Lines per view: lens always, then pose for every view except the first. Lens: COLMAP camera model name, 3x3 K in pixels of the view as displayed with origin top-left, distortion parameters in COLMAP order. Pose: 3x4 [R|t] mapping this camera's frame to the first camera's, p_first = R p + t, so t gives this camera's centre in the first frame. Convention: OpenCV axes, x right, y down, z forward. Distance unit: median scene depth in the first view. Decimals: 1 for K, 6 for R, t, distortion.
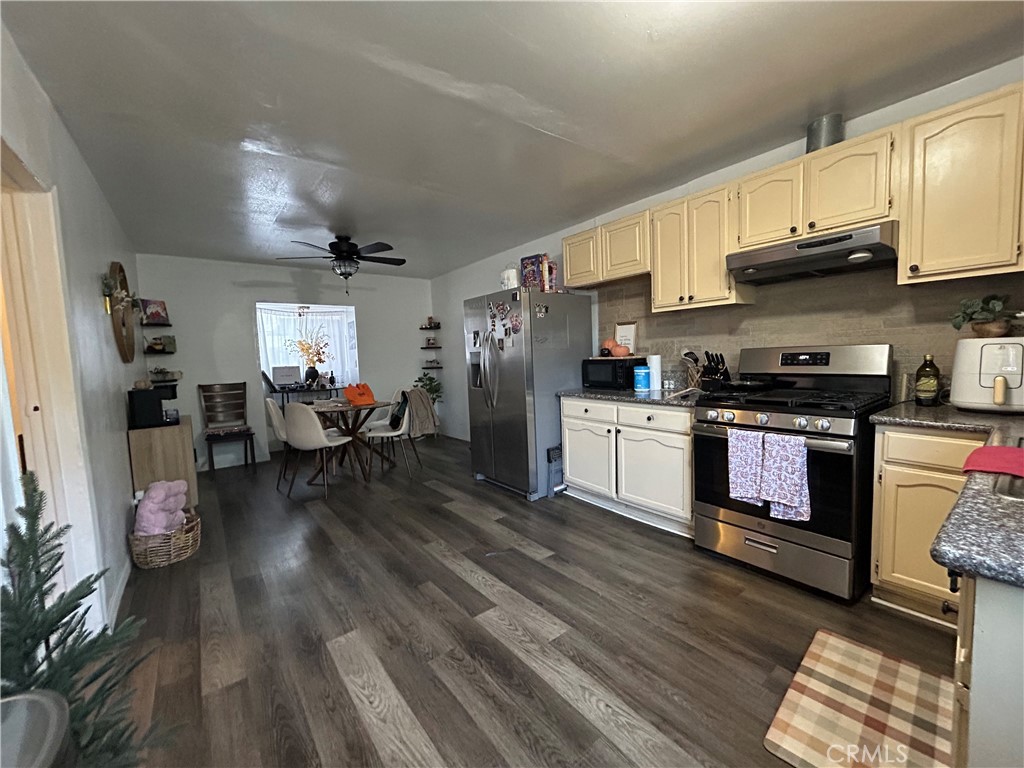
lens RADIAL K [[413.8, 0, 513.2], [0, 413.8, 381.8], [0, 0, 1]] dist [-0.003550, 0.001334]
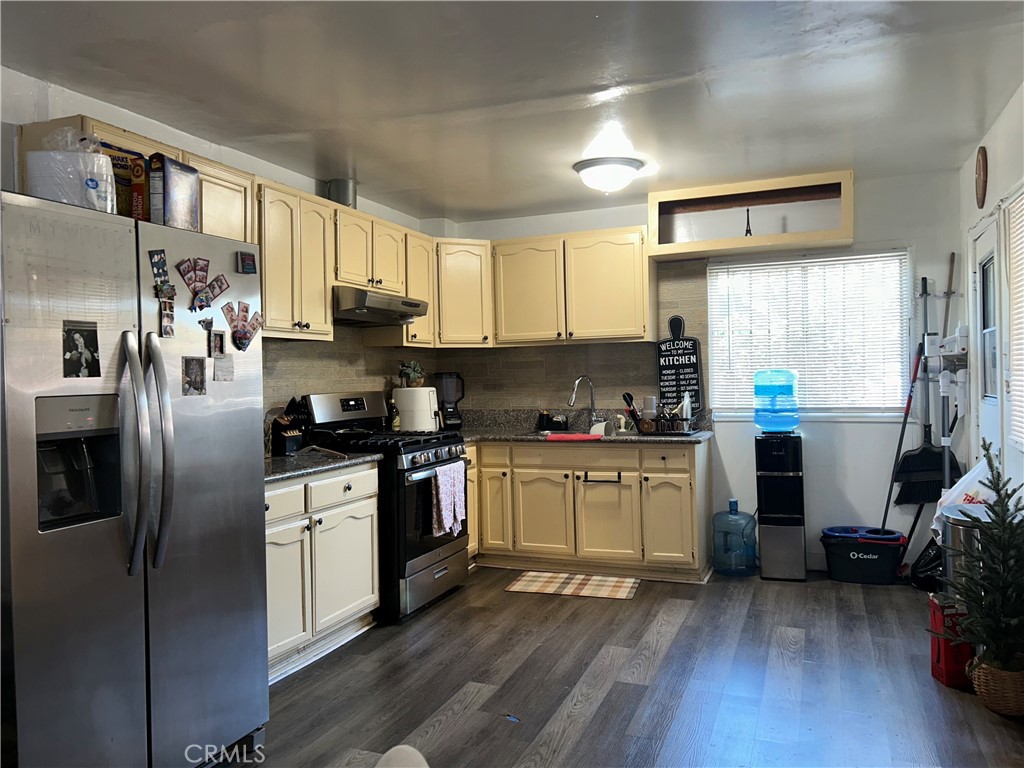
lens RADIAL K [[770.0, 0, 507.7], [0, 770.0, 382.8], [0, 0, 1]] dist [0.050622, -0.055385]
pose [[-0.507053, 0.040836, 0.860947, -0.895193], [0.099562, 0.994966, 0.011444, -0.074322], [-0.856145, 0.091520, -0.508566, 1.315022]]
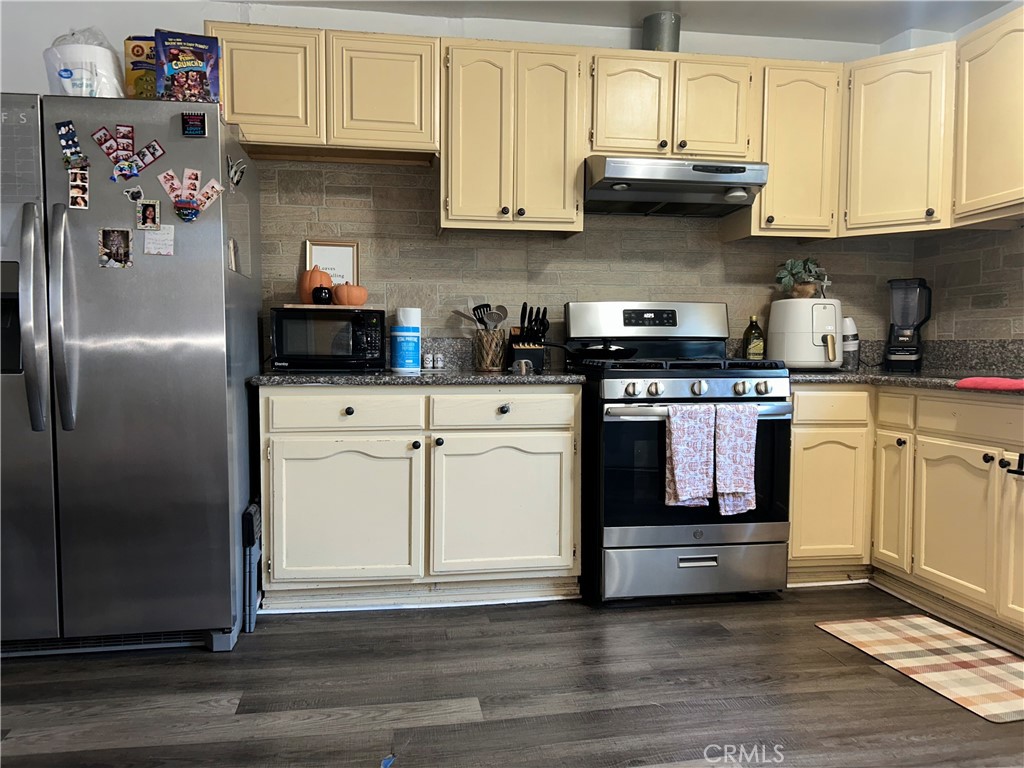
lens RADIAL K [[770.0, 0, 500.0], [0, 770.0, 389.7], [0, 0, 1]] dist [0.050622, -0.055385]
pose [[0.474276, -0.010917, 0.880309, -0.552844], [0.040537, 0.999133, -0.009449, 0.064449], [-0.879443, 0.040167, 0.474307, 0.463239]]
